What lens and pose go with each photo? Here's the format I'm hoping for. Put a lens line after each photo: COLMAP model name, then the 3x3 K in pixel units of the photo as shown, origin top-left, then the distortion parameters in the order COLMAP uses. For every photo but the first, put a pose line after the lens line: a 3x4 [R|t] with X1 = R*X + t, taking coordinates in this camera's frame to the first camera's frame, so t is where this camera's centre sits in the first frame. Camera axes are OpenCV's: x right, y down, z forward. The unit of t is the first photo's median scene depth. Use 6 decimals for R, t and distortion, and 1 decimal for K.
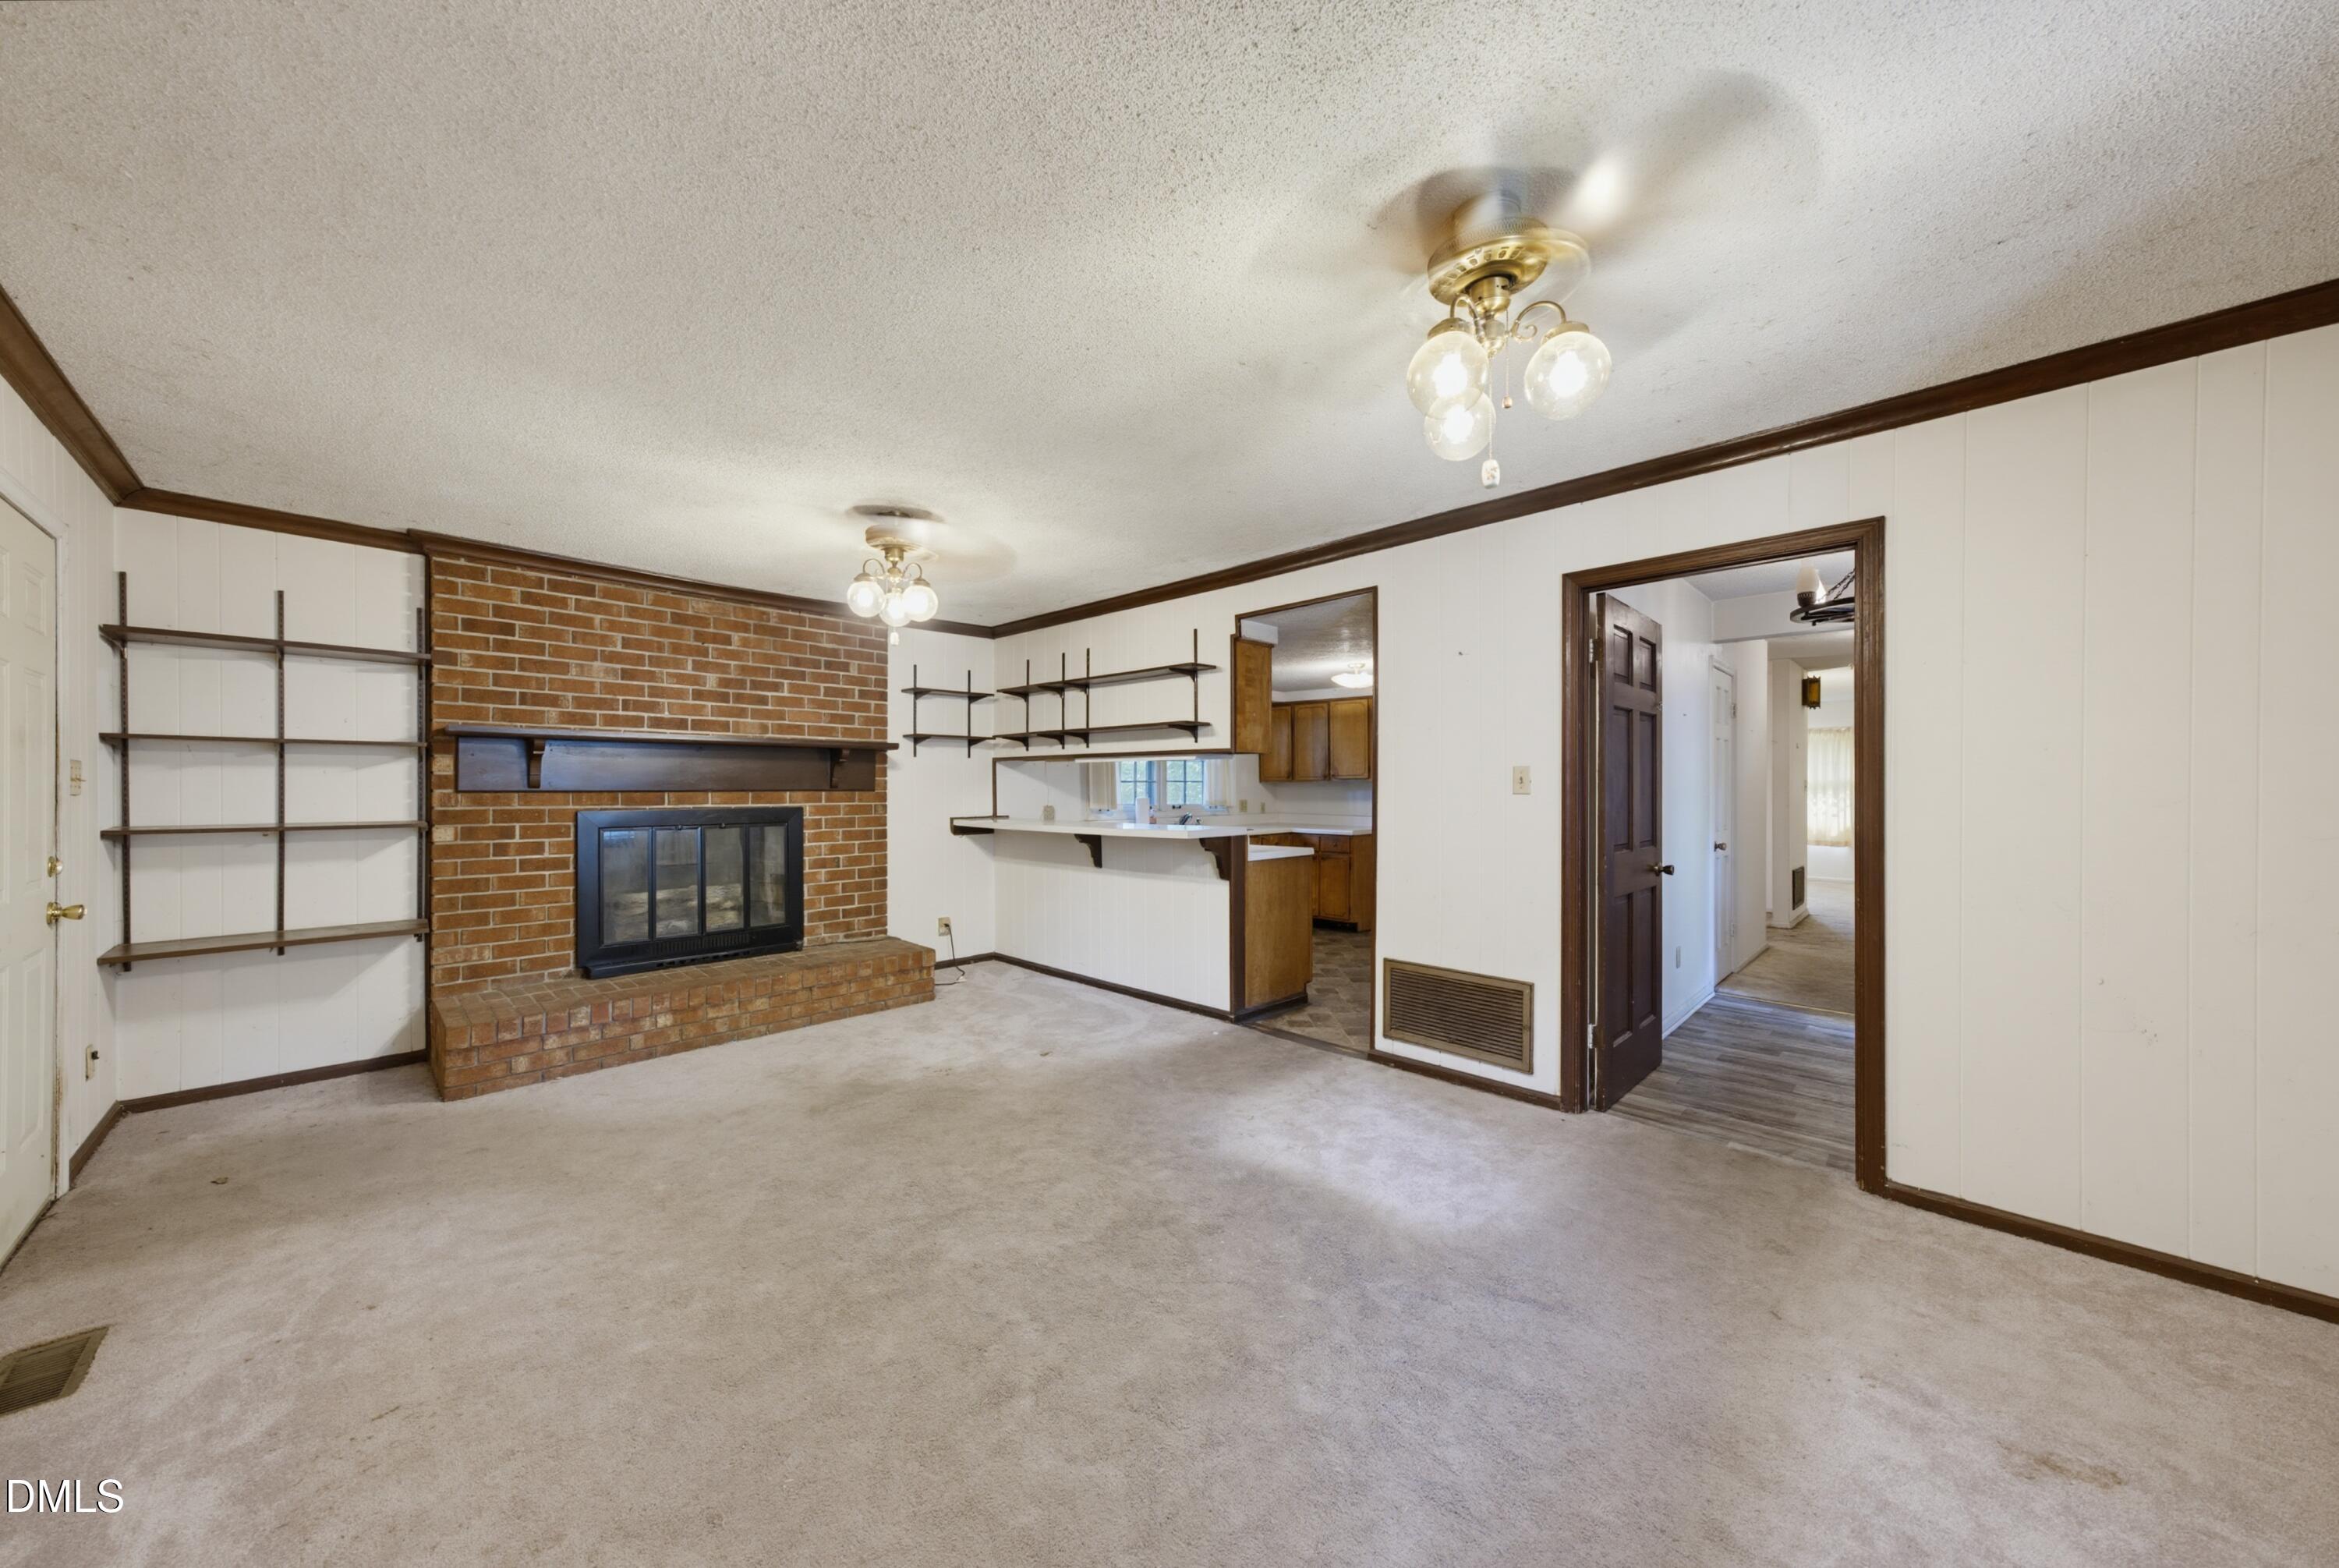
lens RADIAL K [[809.7, 0, 1163.9], [0, 809.7, 787.4], [0, 0, 1]] dist [-0.002083, 0.009926]
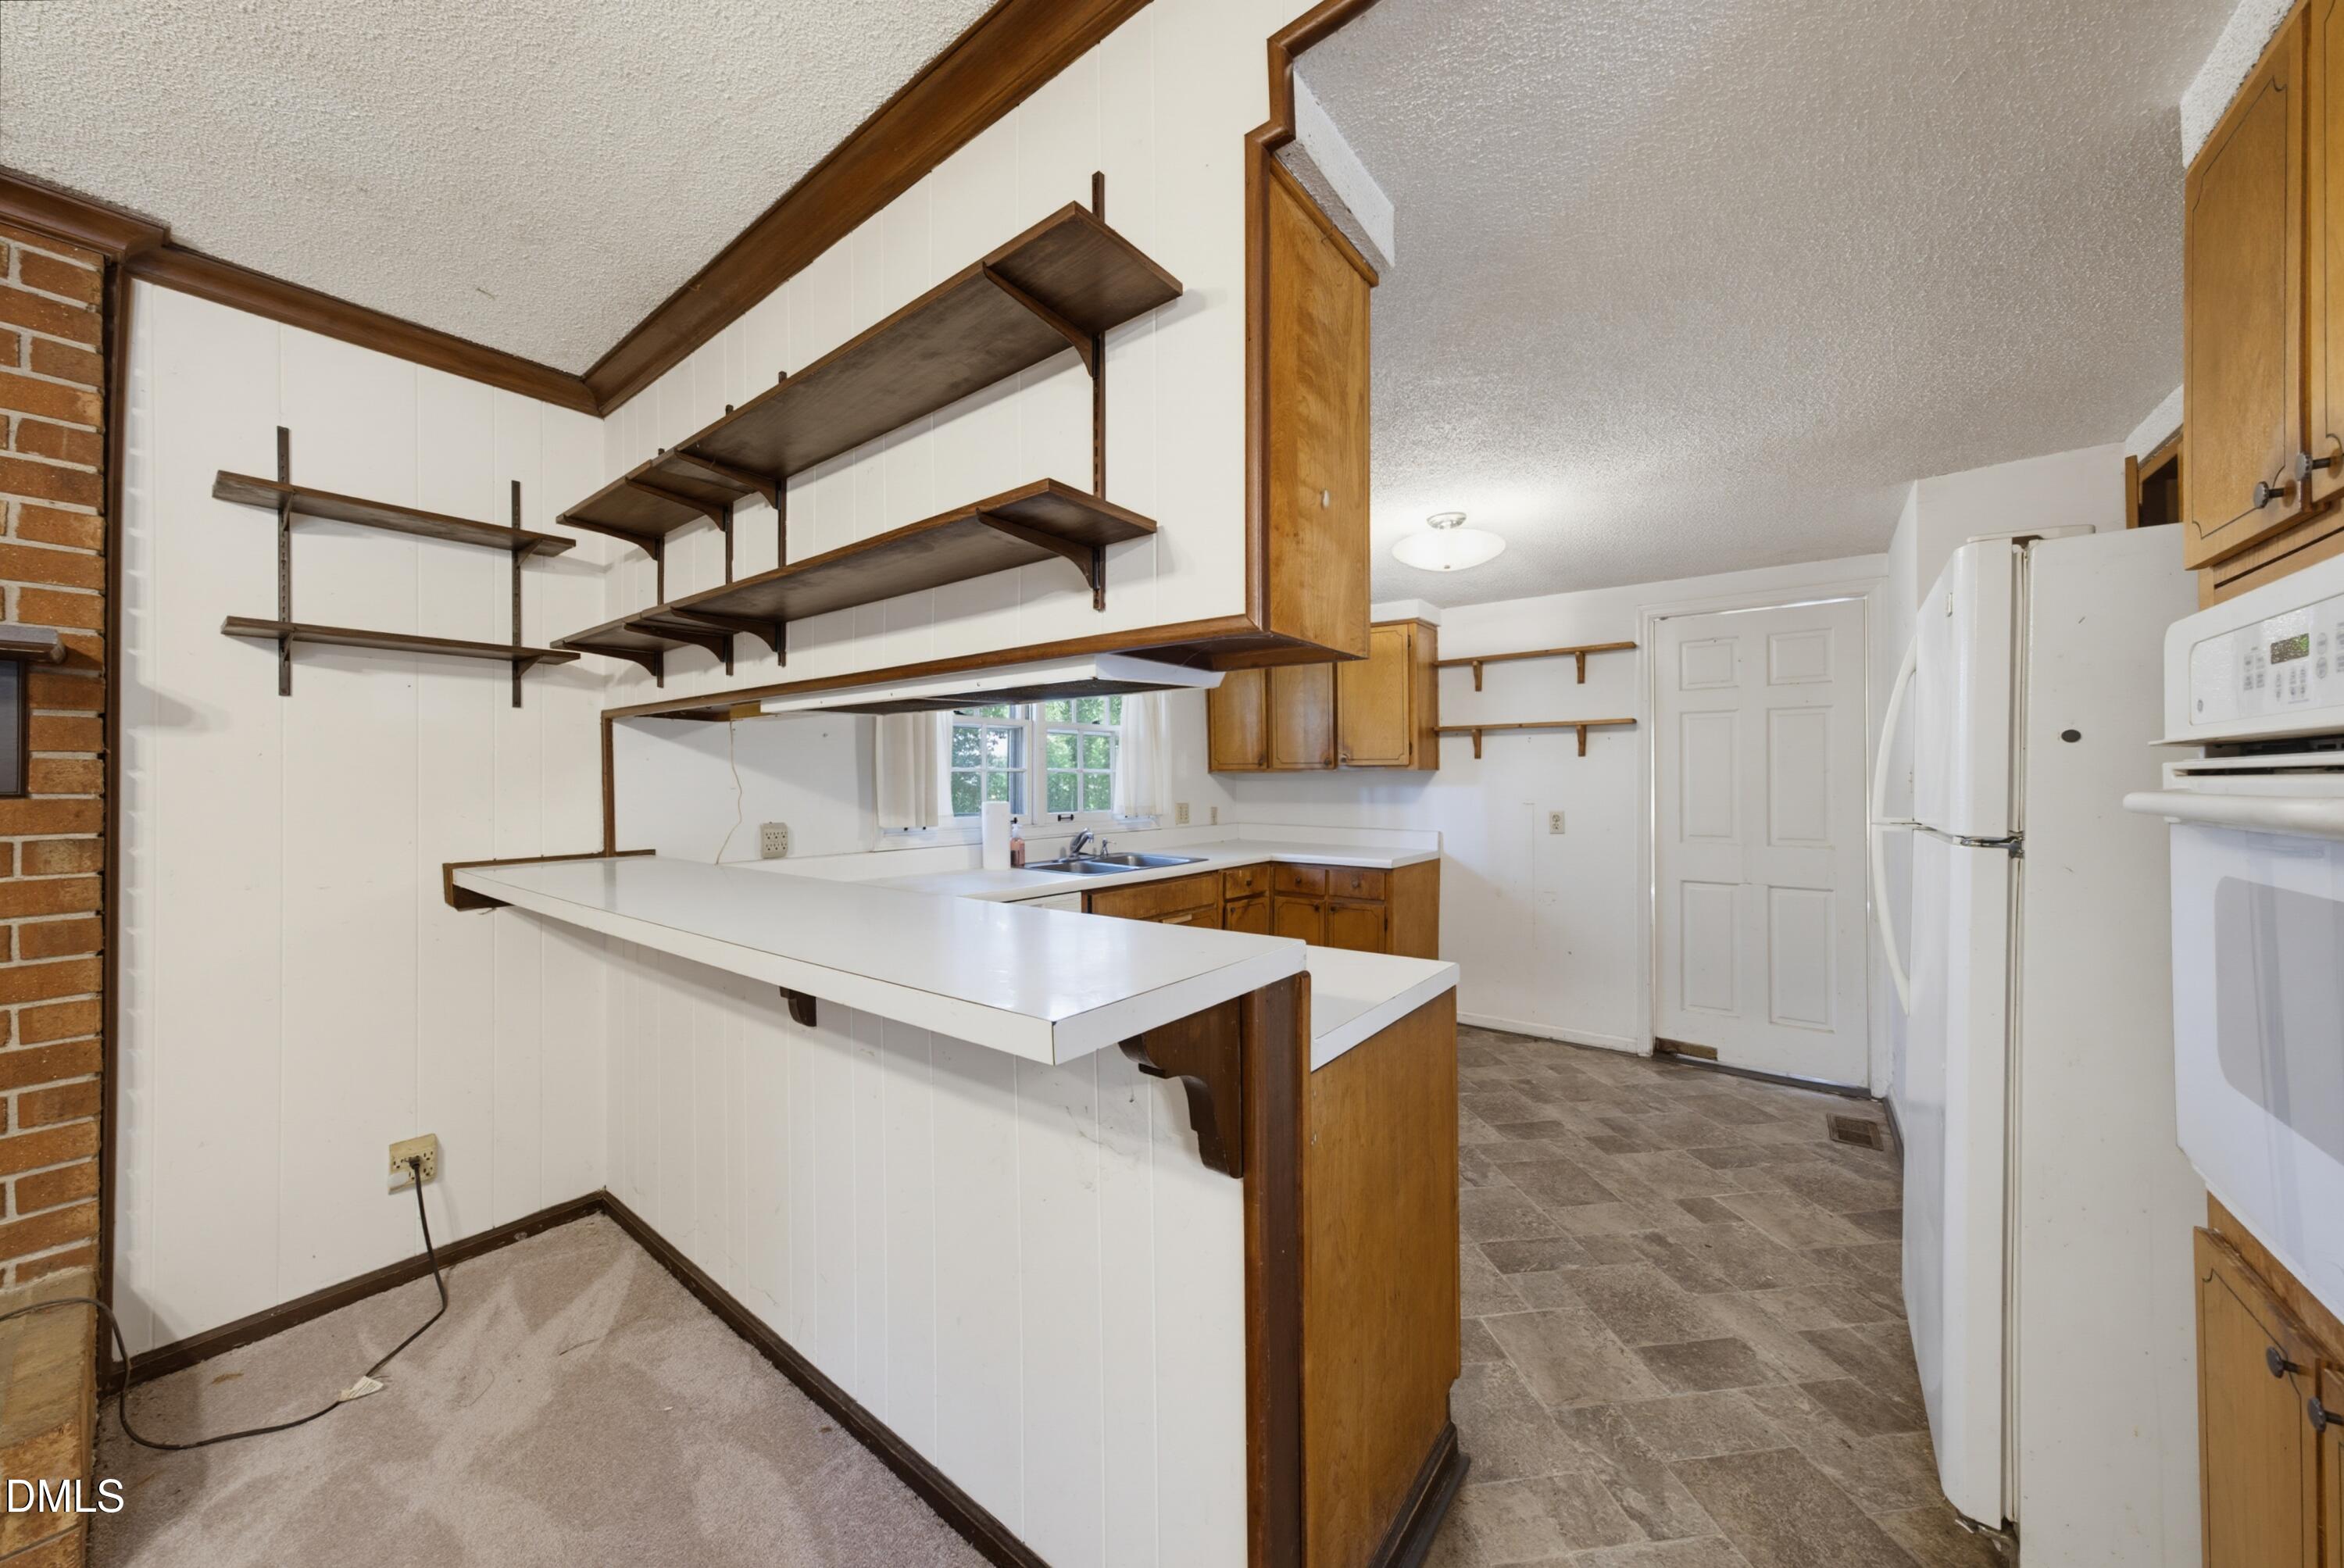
lens RADIAL K [[811.4, 0, 1166.4], [0, 811.4, 787.4], [0, 0, 1]] dist [-0.002083, 0.009926]
pose [[0.993041, -0.003163, 0.117730, 0.023970], [0.002308, 0.999970, 0.007401, 0.000024], [-0.117750, -0.007078, 0.993018, 0.590882]]
